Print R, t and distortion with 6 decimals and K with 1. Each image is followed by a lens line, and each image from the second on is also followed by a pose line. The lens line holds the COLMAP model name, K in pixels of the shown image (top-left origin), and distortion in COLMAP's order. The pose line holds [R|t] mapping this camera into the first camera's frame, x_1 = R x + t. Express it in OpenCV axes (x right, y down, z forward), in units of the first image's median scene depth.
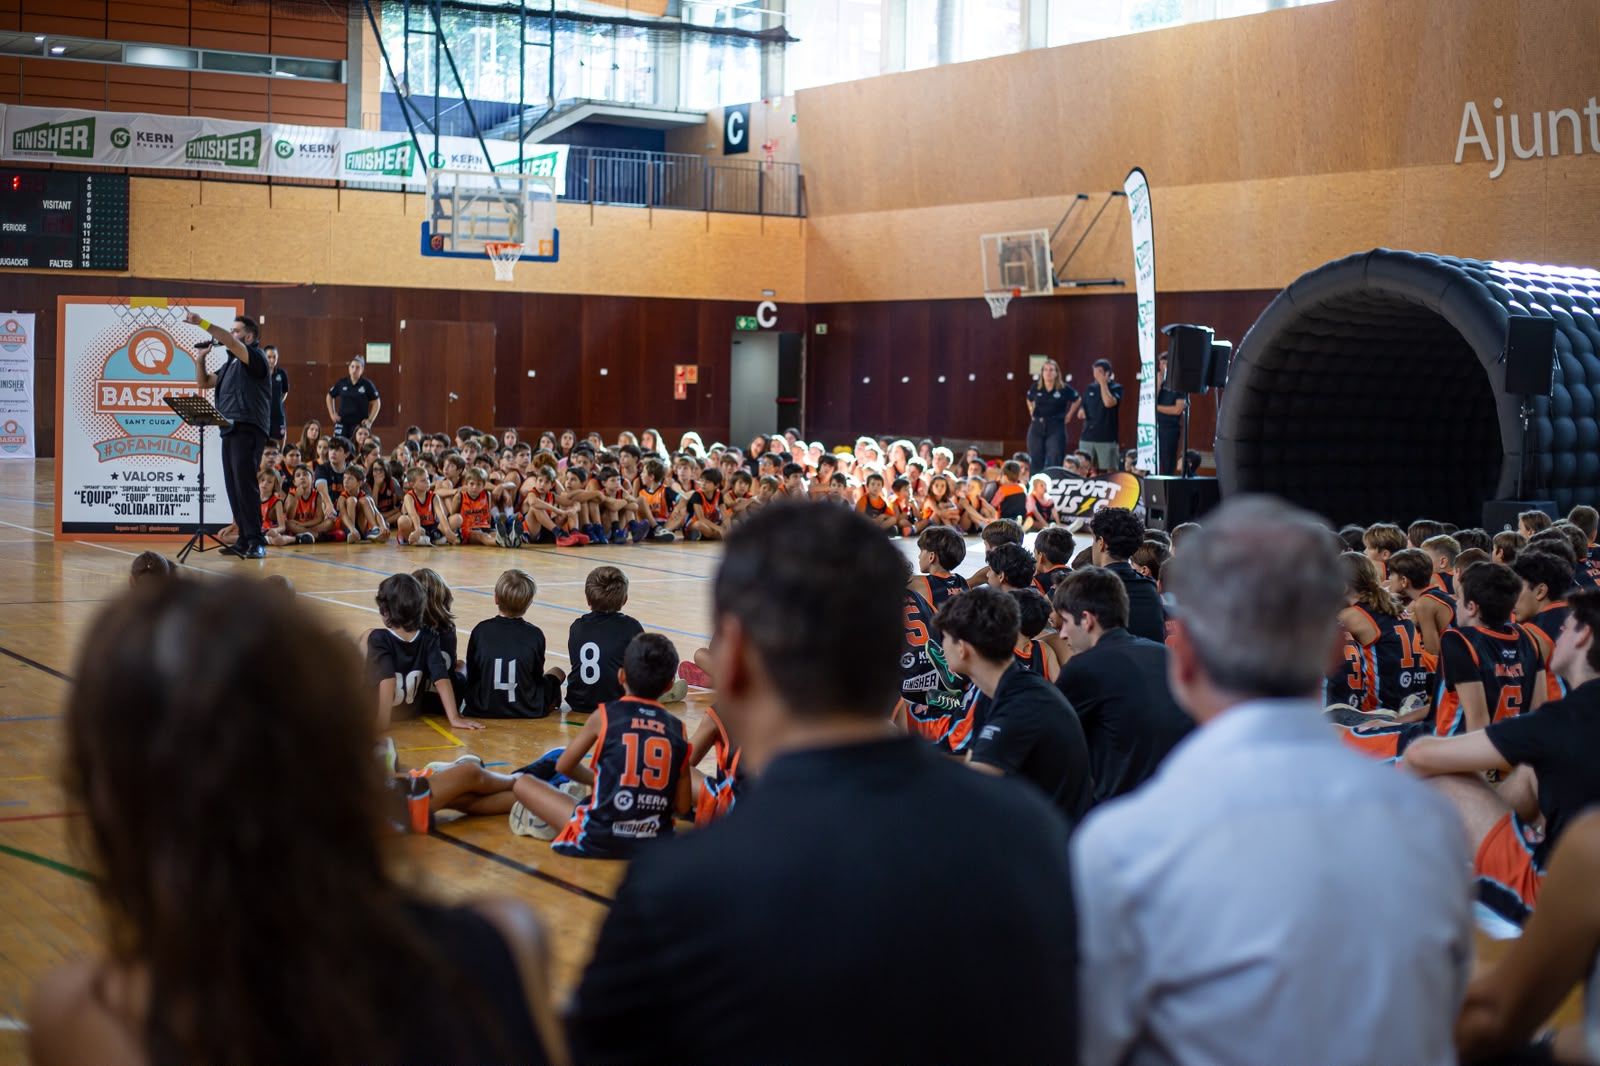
lens RADIAL K [[2321.5, 0, 778.0], [0, 2321.5, 528.6], [0, 0, 1]] dist [-0.103370, 0.000000]
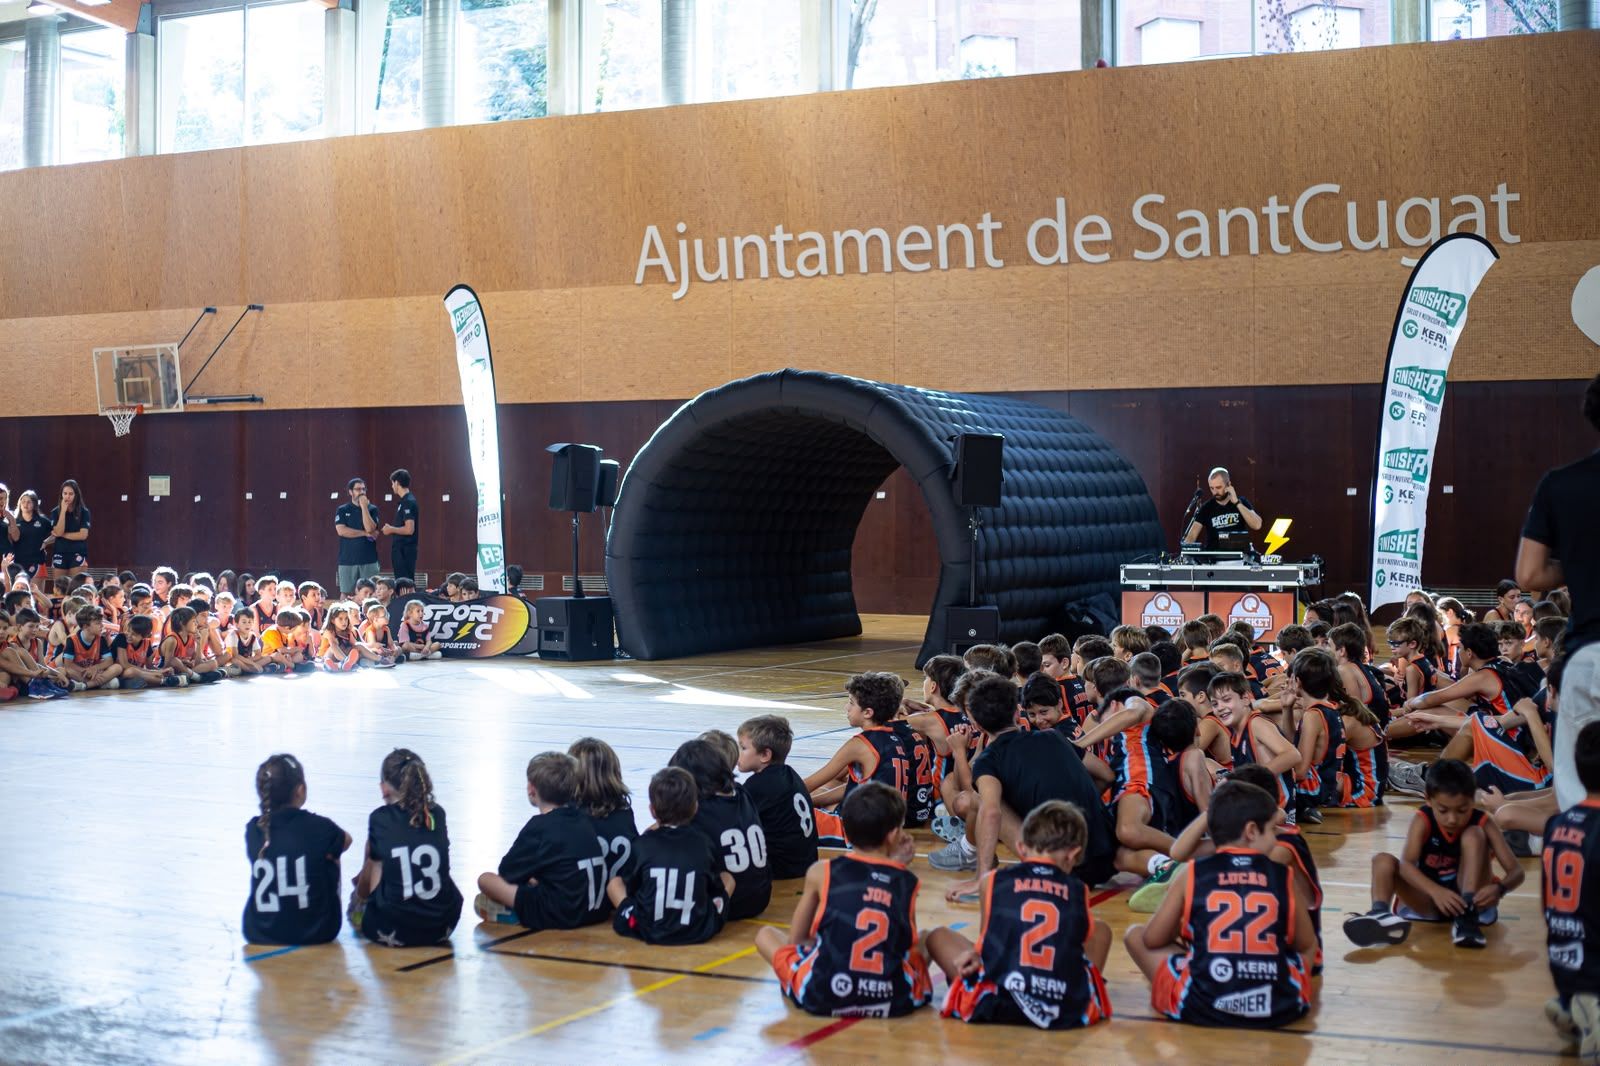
lens RADIAL K [[2321.5, 0, 803.7], [0, 2321.5, 518.8], [0, 0, 1]] dist [-0.103370, 0.000000]
pose [[0.862623, -0.021927, 0.505372, -0.144592], [0.048655, 0.998025, -0.039746, -0.007057], [-0.503503, 0.058874, 0.861986, 0.056859]]
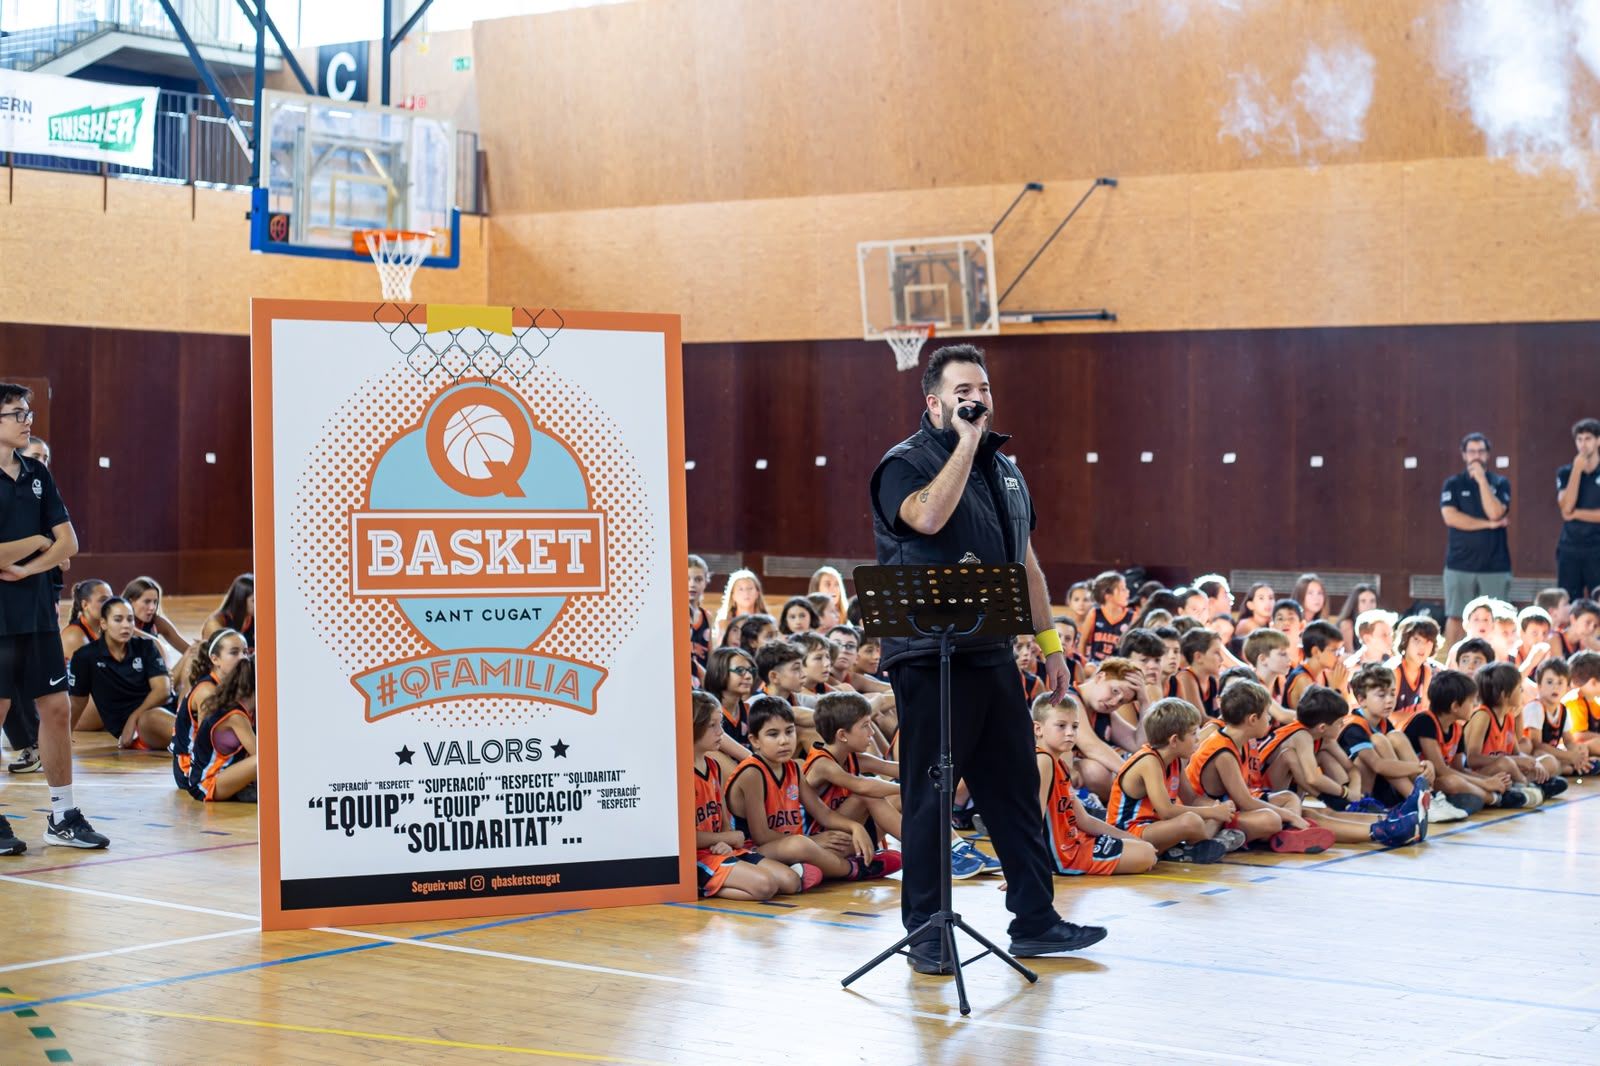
lens RADIAL K [[2858.6, 0, 959.7], [0, 2858.6, 383.8], [0, 0, 1]] dist [-0.100046, 0.000000]
pose [[0.925529, -0.001435, 0.378674, -0.201572], [0.034552, 0.996142, -0.080674, -0.022859], [-0.377097, 0.087749, 0.922007, 0.266390]]
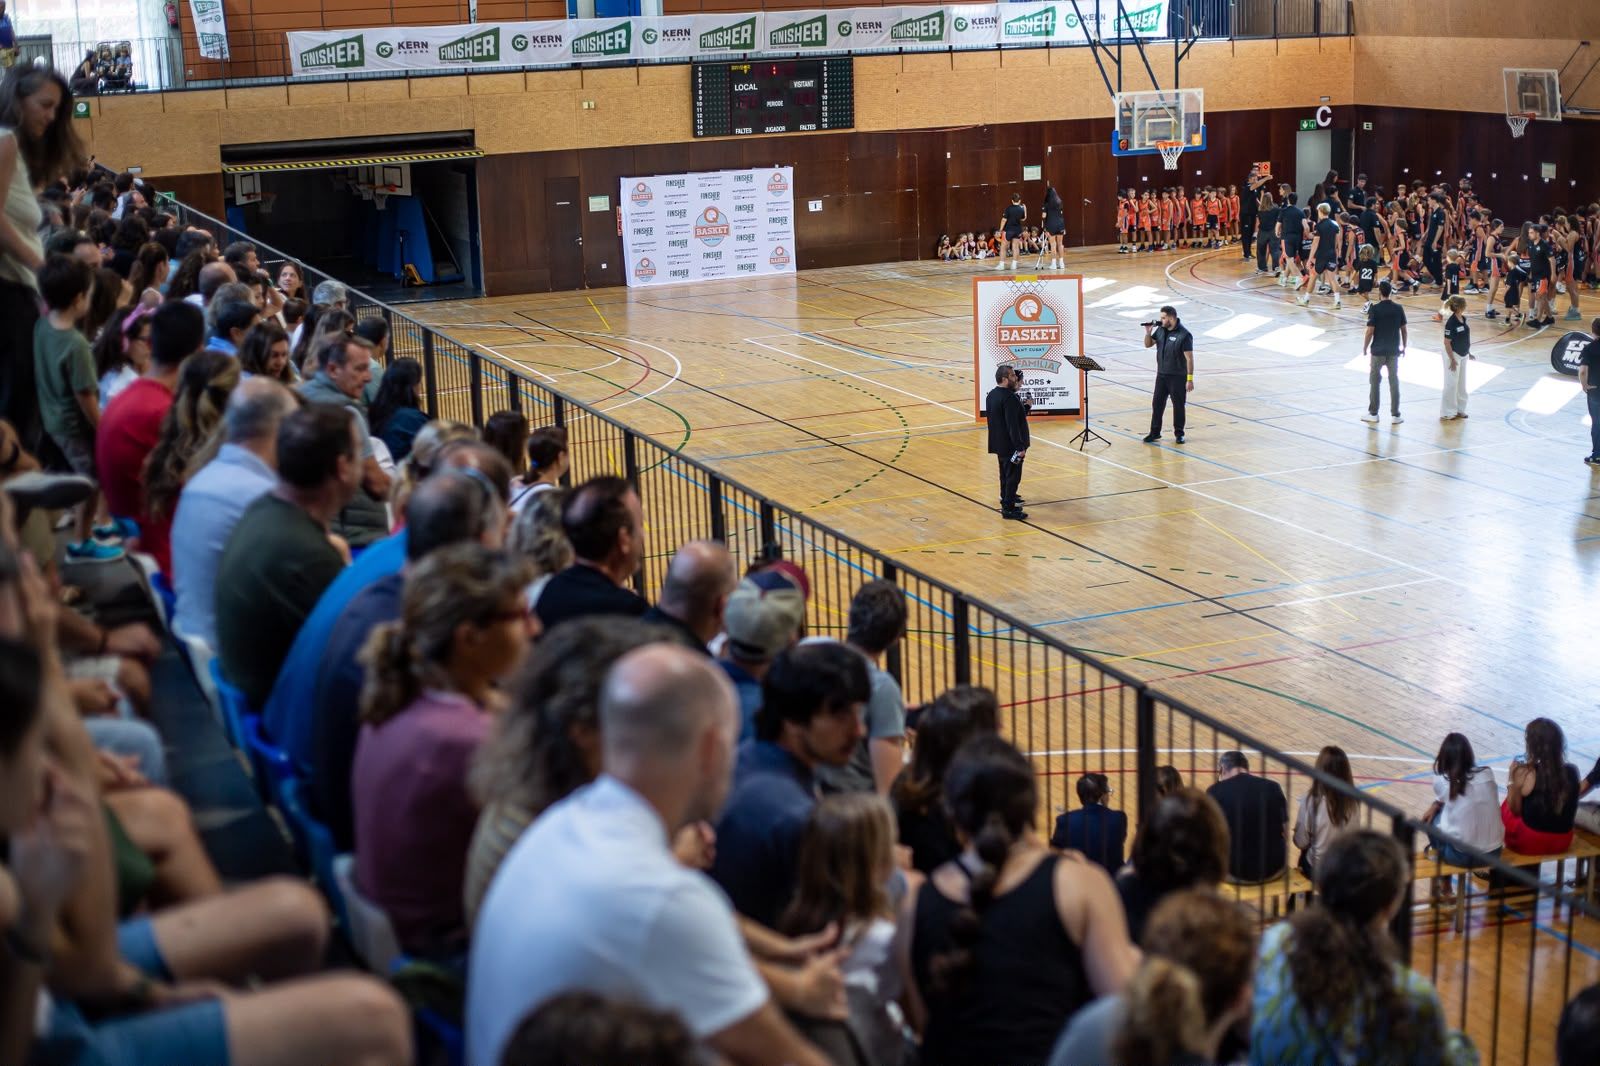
lens RADIAL K [[2321.5, 0, 770.8], [0, 2321.5, 539.6], [0, 0, 1]] dist [-0.103370, 0.000000]
pose [[0.980405, -0.007304, -0.196856, -0.065986], [0.041306, 0.984720, 0.169178, -0.107164], [0.192612, -0.173994, 0.965726, -0.365375]]
